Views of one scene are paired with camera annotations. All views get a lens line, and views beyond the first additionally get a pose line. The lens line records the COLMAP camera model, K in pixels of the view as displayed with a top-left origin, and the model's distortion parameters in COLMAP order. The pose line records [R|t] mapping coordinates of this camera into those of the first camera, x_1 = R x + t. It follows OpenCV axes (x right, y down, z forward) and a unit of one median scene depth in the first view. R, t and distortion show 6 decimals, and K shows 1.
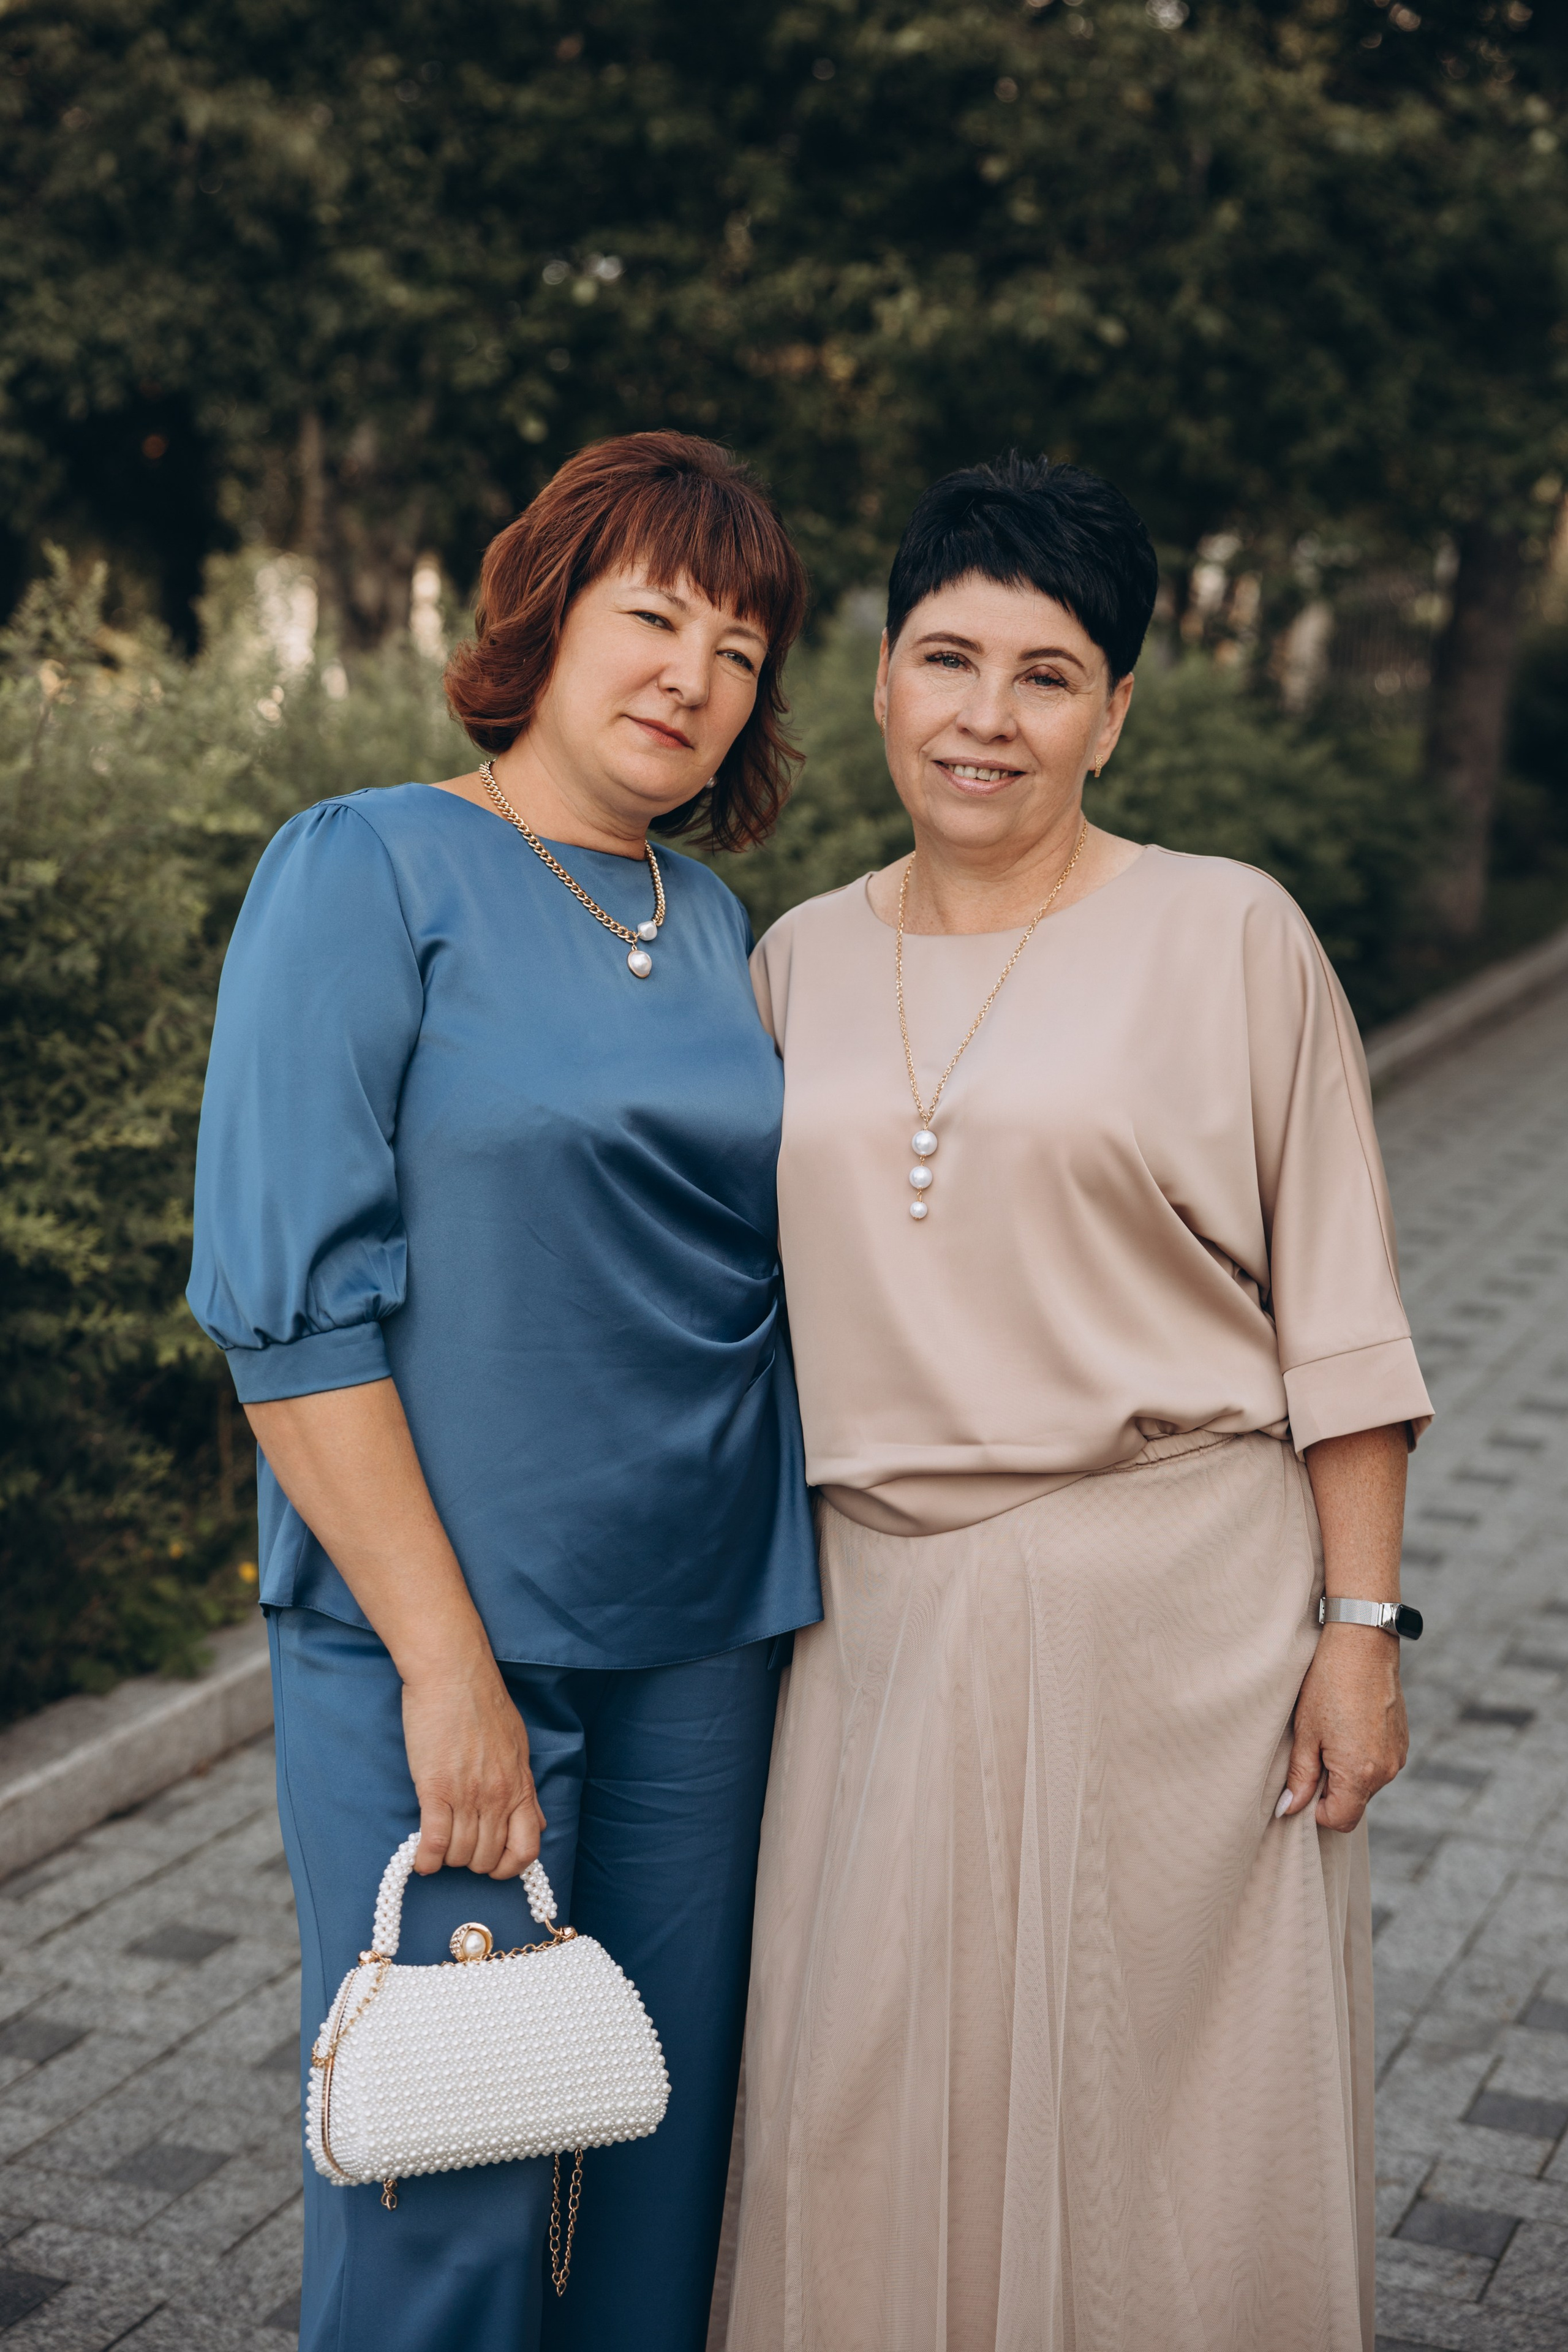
lens RADIAL K [[3711.7, 0, 789.8], [0, 3711.7, 1145.9], [0, 0, 1]] dist [0.338372, 0.000000]
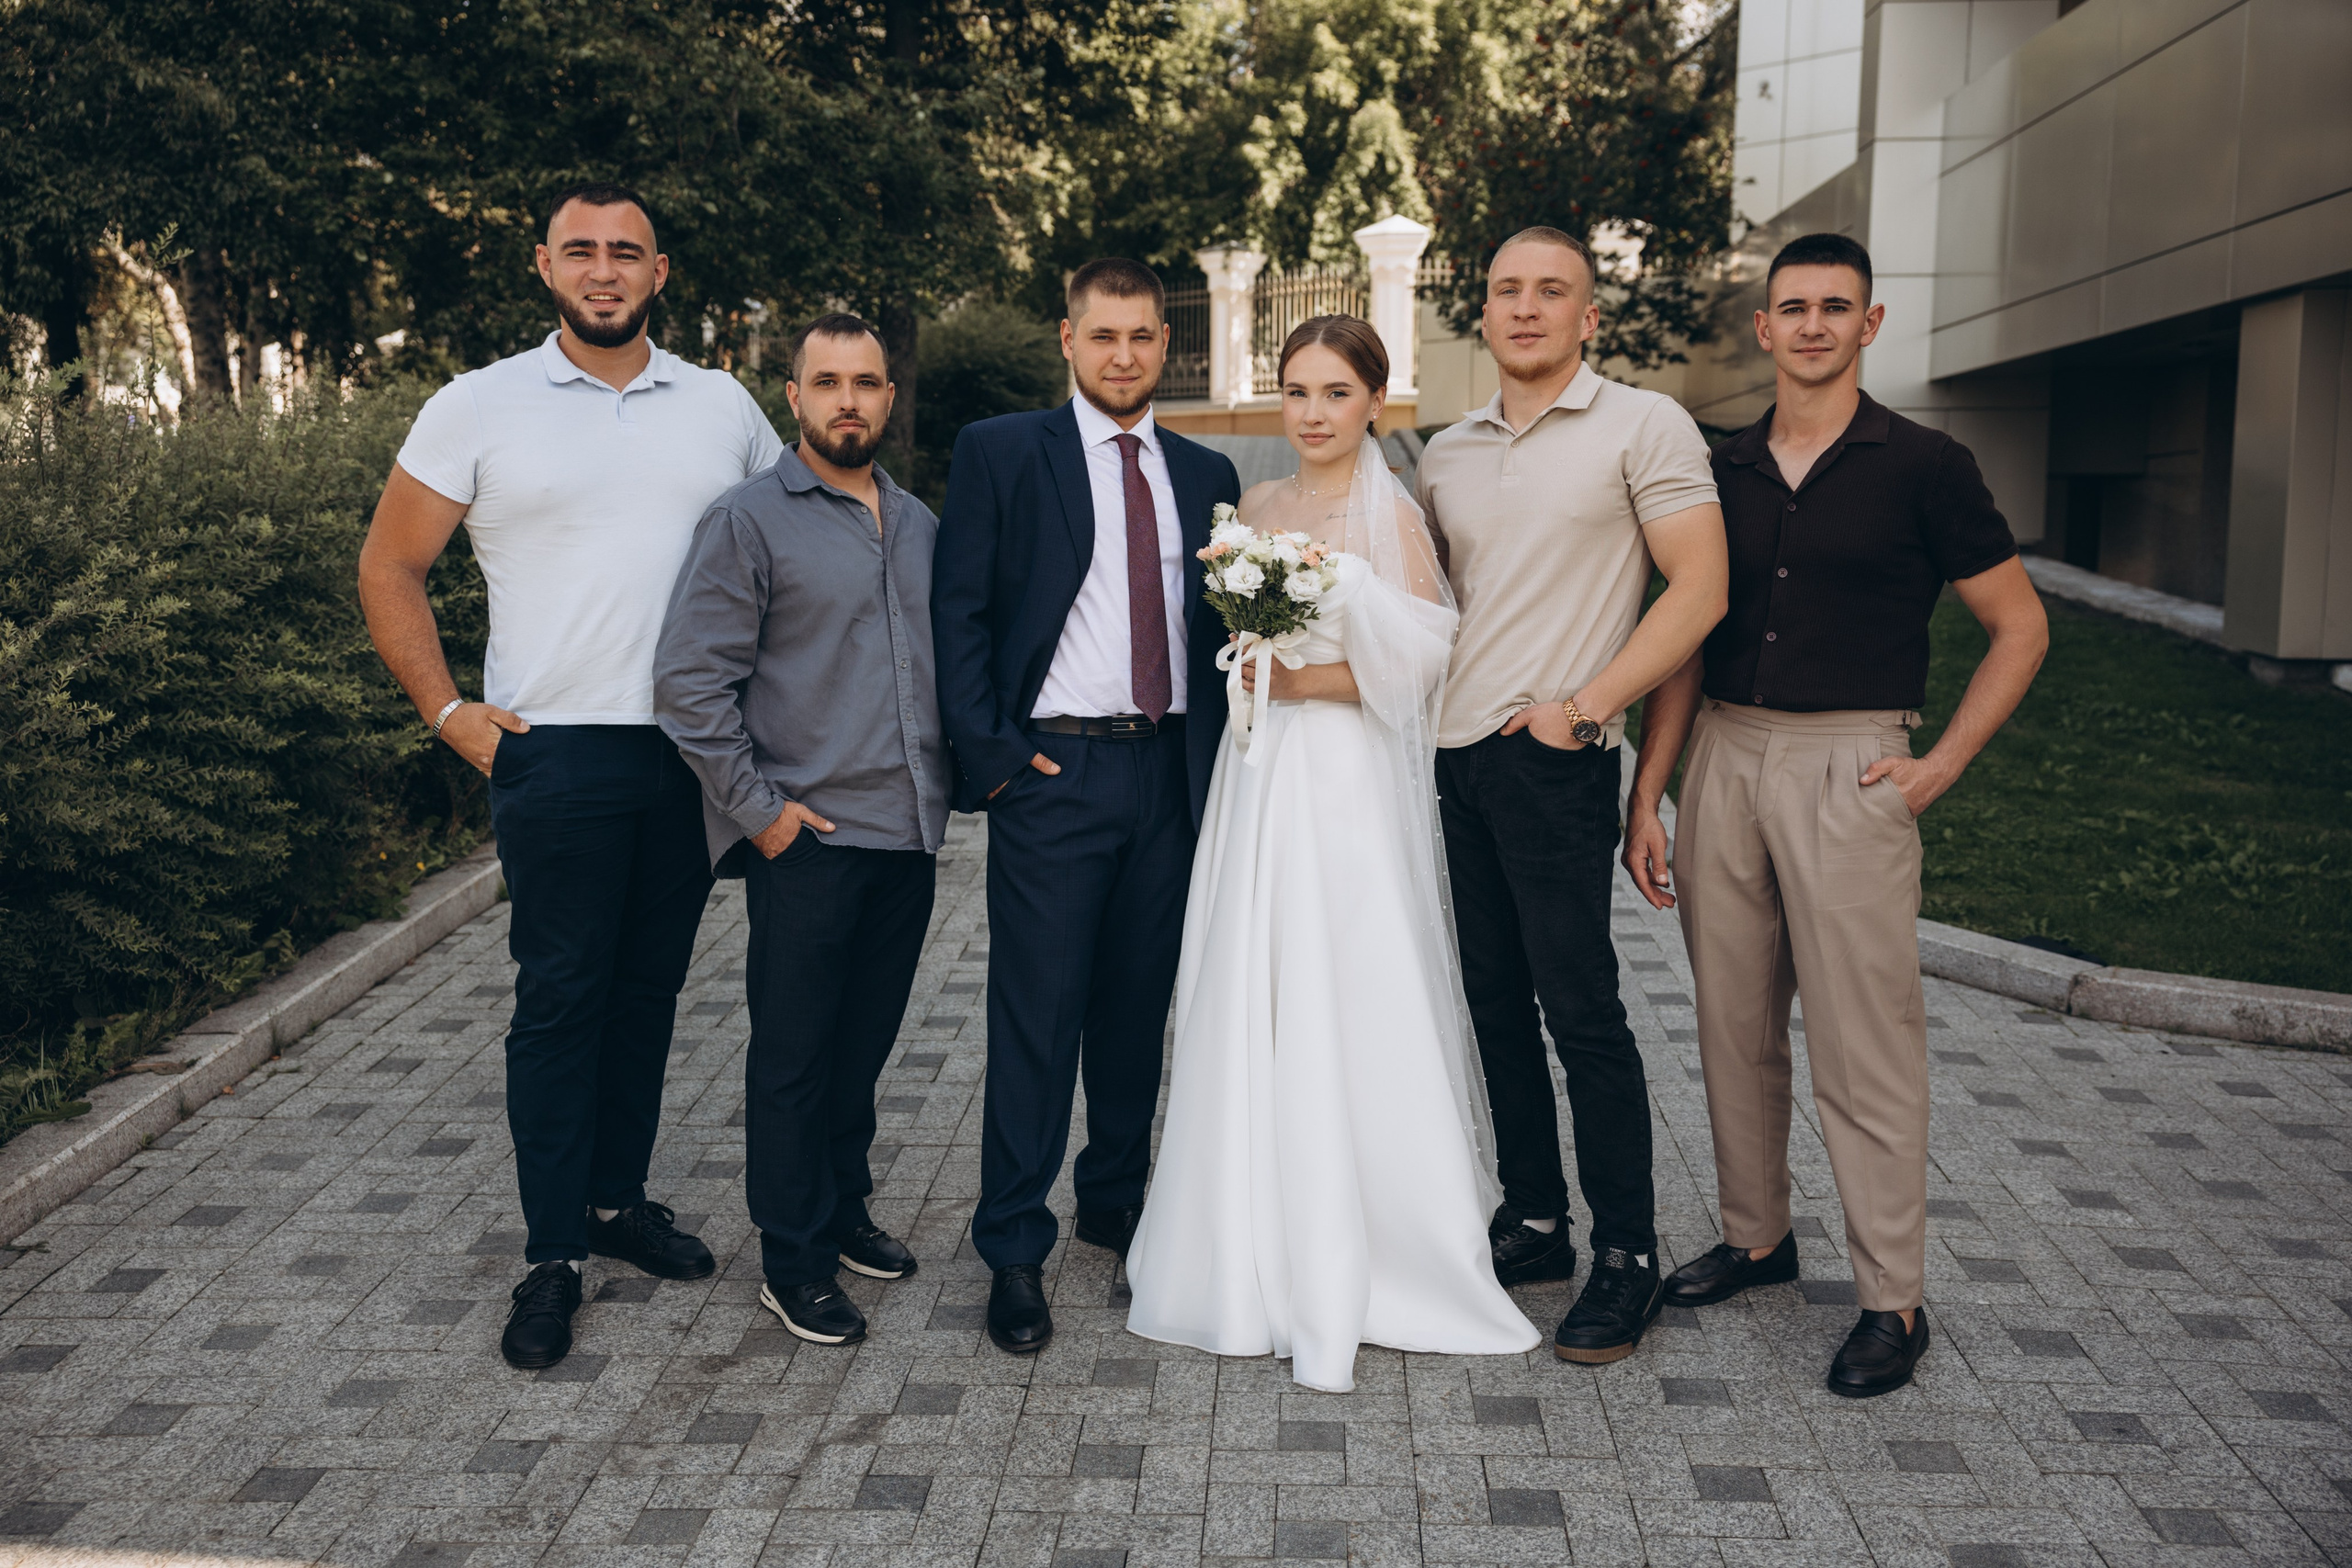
lens RADIAL K [[2270.5, 0, 1184.7], [0, 2270.5, 782.8], [0, 0, 1]] dist [0.073596, 0.000000]
pose [[0.944027, -0.084262, 0.318924, -0.074725], [0.067649, 0.995729, 0.062833, 0.010543], [-0.322856, -0.037741, 0.945695, -0.147068]]
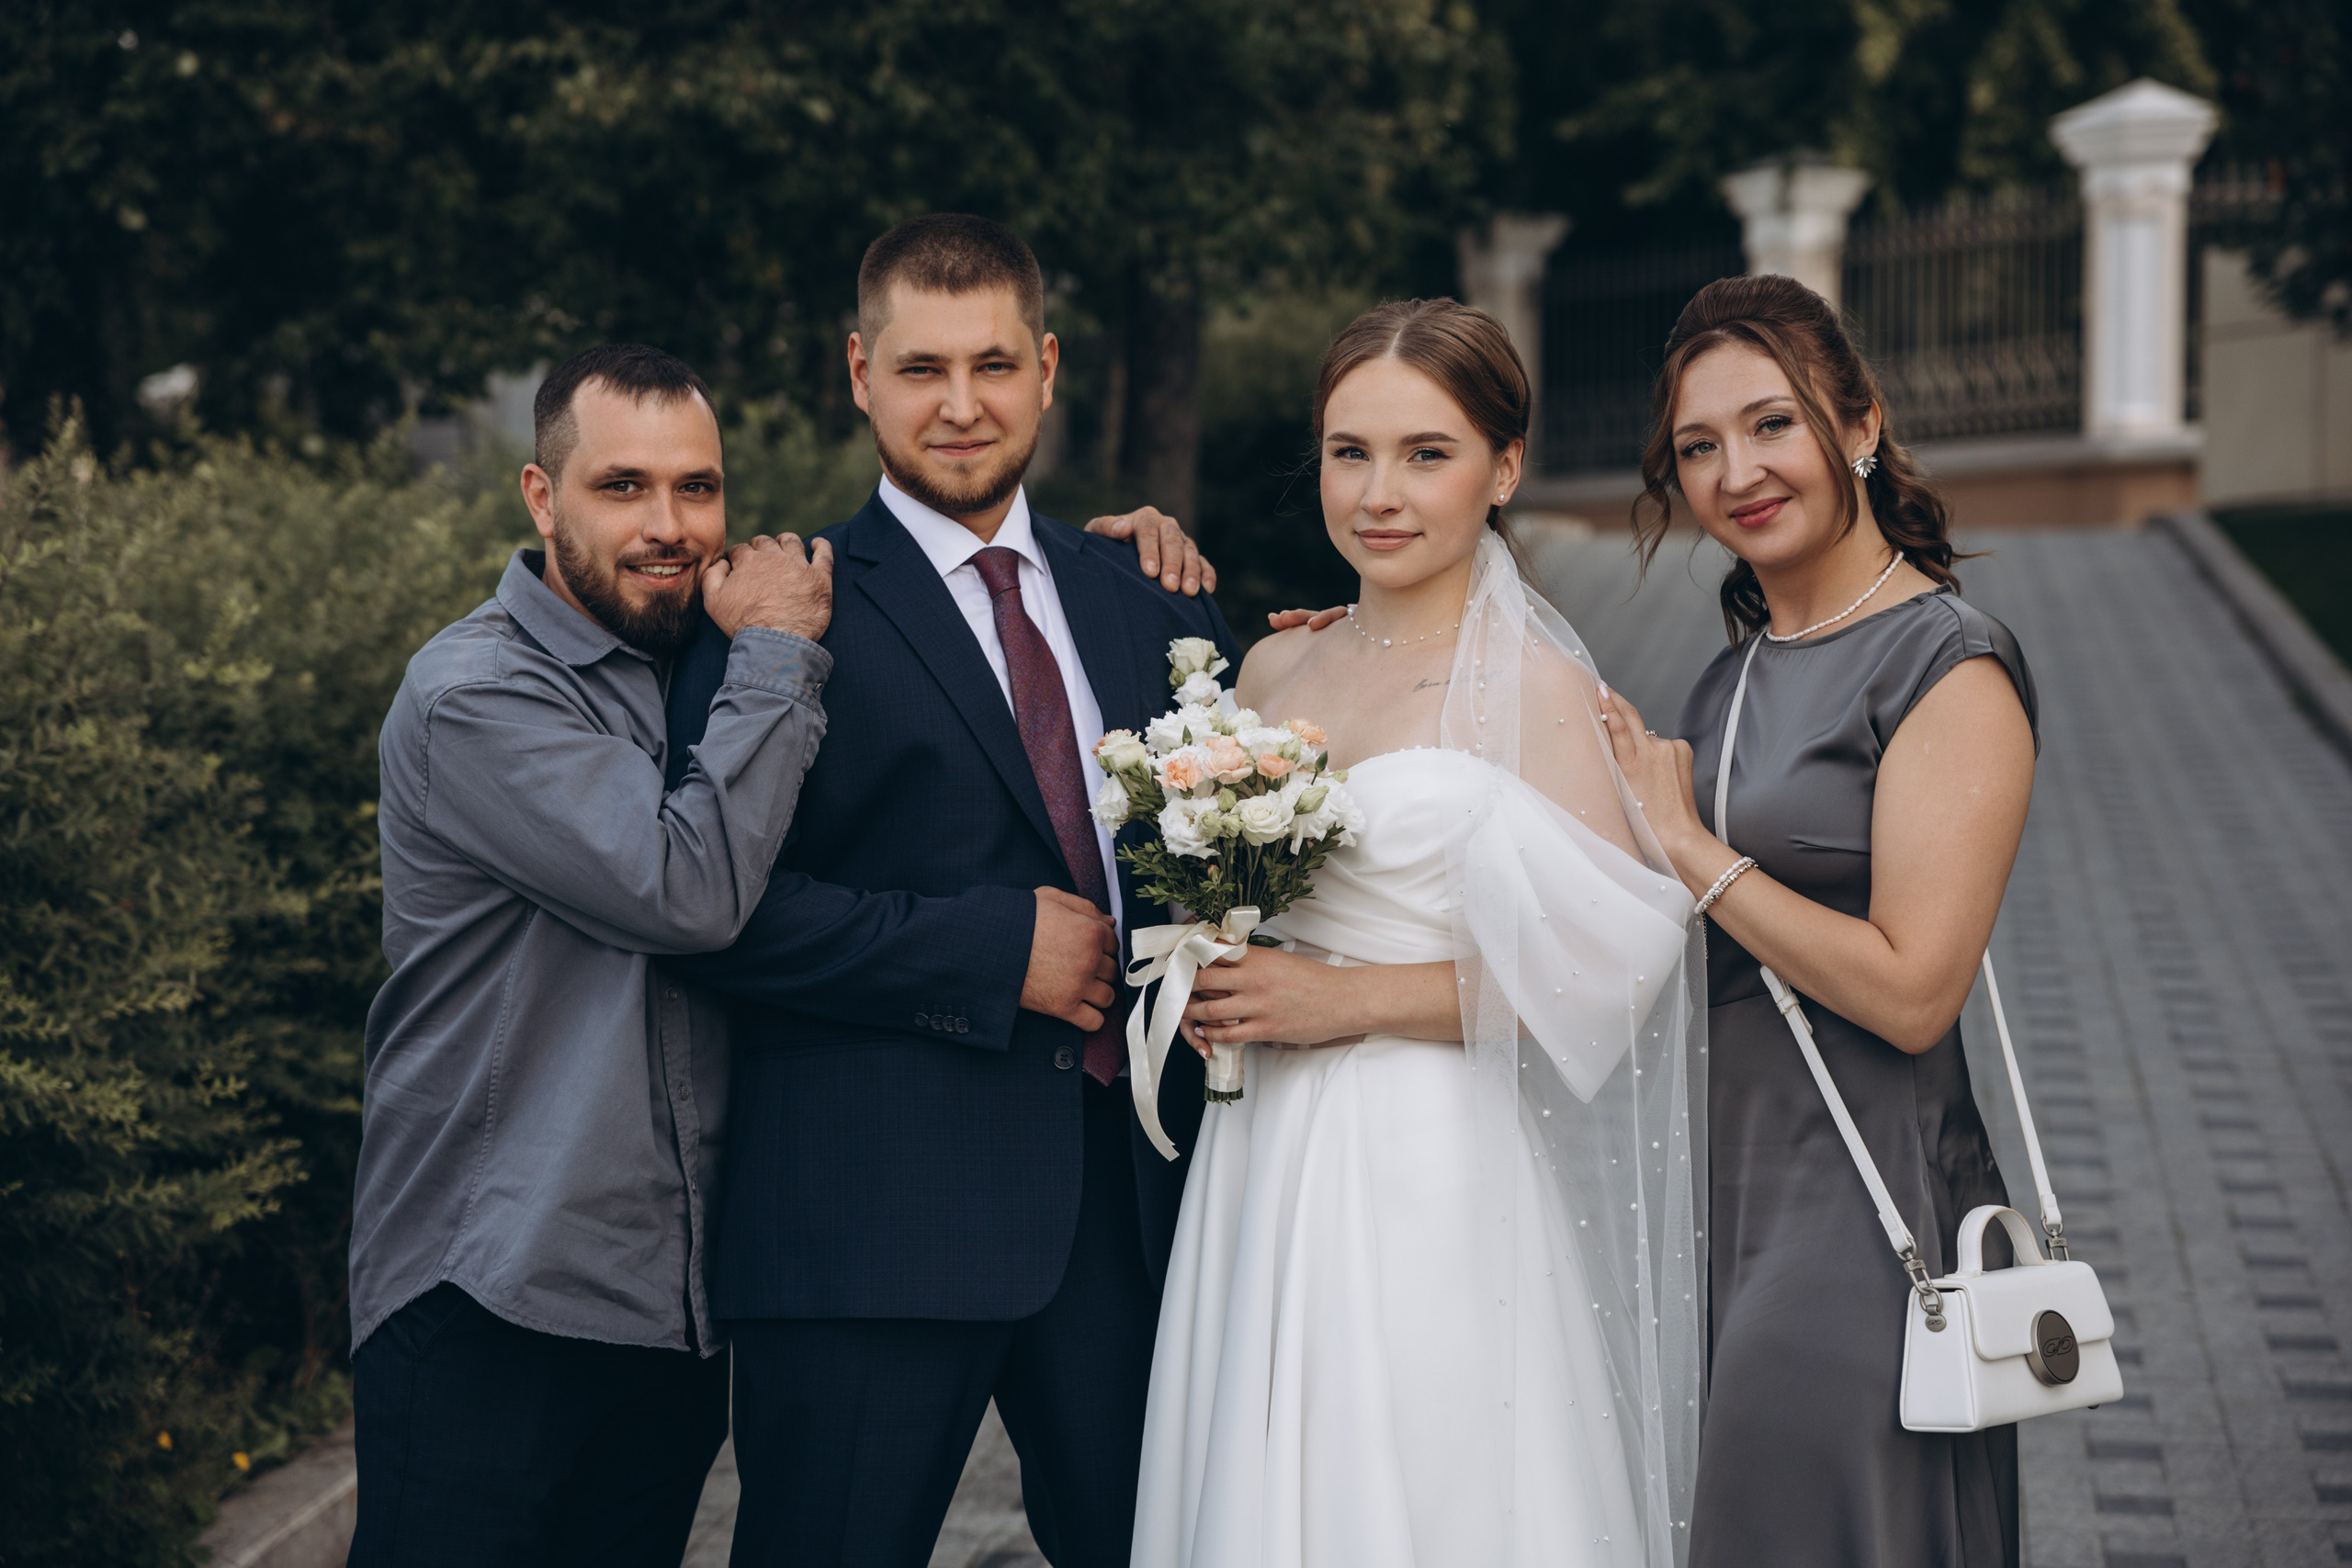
lens RADIAL K [[4440.1, 0, 1173.3], [0, 4440.1, 784.0], [0, 0, 1]] dist [0.496131, 0.000000]
pose [[0.973596, -0.063370, 0.219308, -0.081277], [0.074497, 0.996301, -0.042837, 0.005429], [-0.215782, 0.058043, 0.974715, -0.097782]]
